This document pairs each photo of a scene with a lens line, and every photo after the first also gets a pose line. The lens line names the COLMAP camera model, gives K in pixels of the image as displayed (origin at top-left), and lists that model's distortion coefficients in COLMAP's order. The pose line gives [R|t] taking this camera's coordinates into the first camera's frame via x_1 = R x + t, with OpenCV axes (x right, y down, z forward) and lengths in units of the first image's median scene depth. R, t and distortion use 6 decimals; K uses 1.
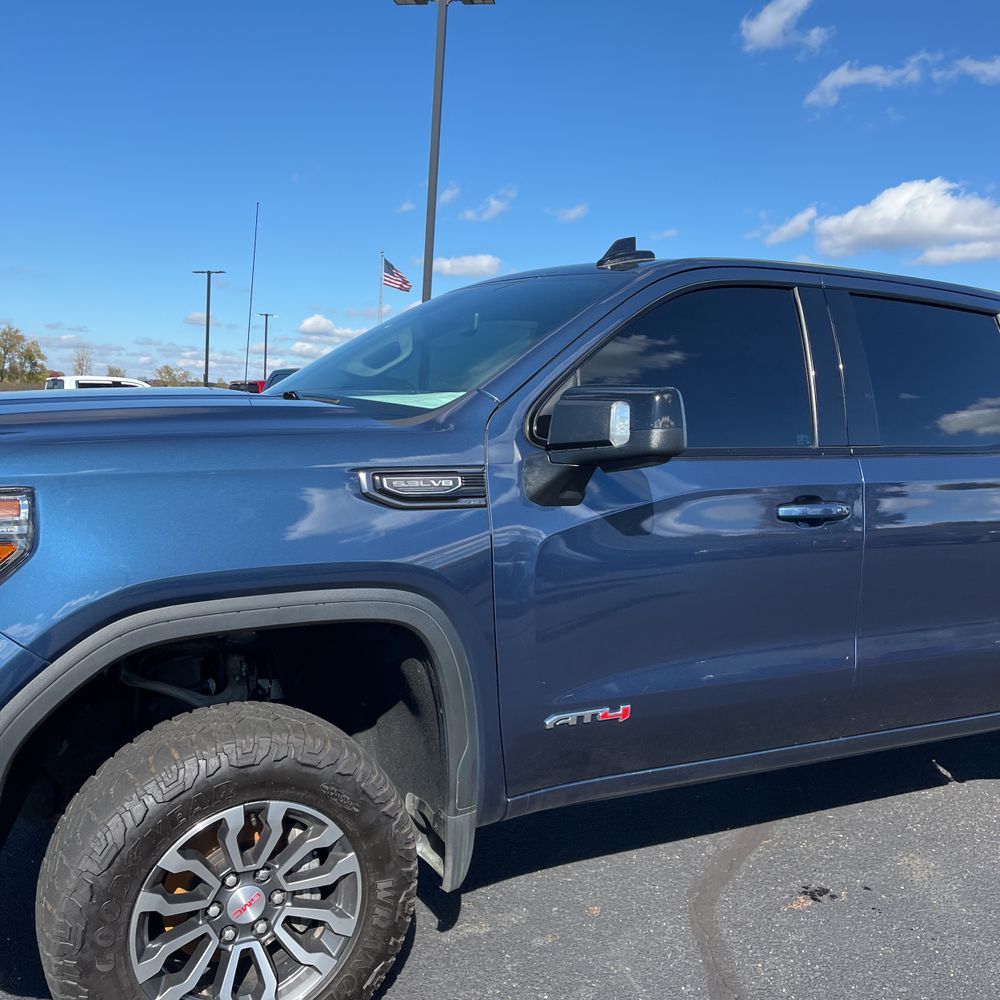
lens RADIAL K [[1006.7, 0, 498.4], [0, 1006.7, 503.3], [0, 0, 1]] dist [0.043327, 0.006554]
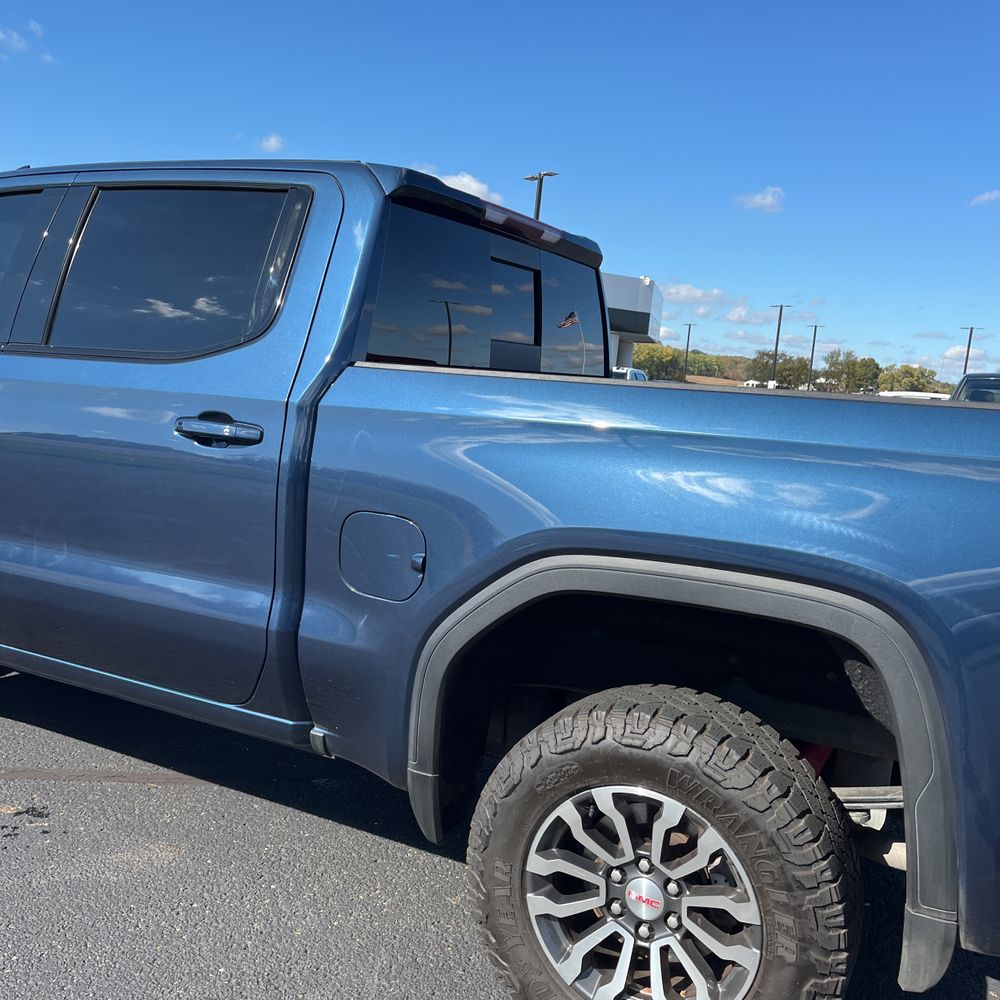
lens RADIAL K [[1016.6, 0, 497.6], [0, 1016.6, 477.3], [0, 0, 1]] dist [0.022550, 0.005402]
pose [[0.570419, 0.082910, -0.817159, 1.864400], [-0.131367, 0.991294, 0.008877, 0.002773], [0.810781, 0.102284, 0.576344, 1.072934]]
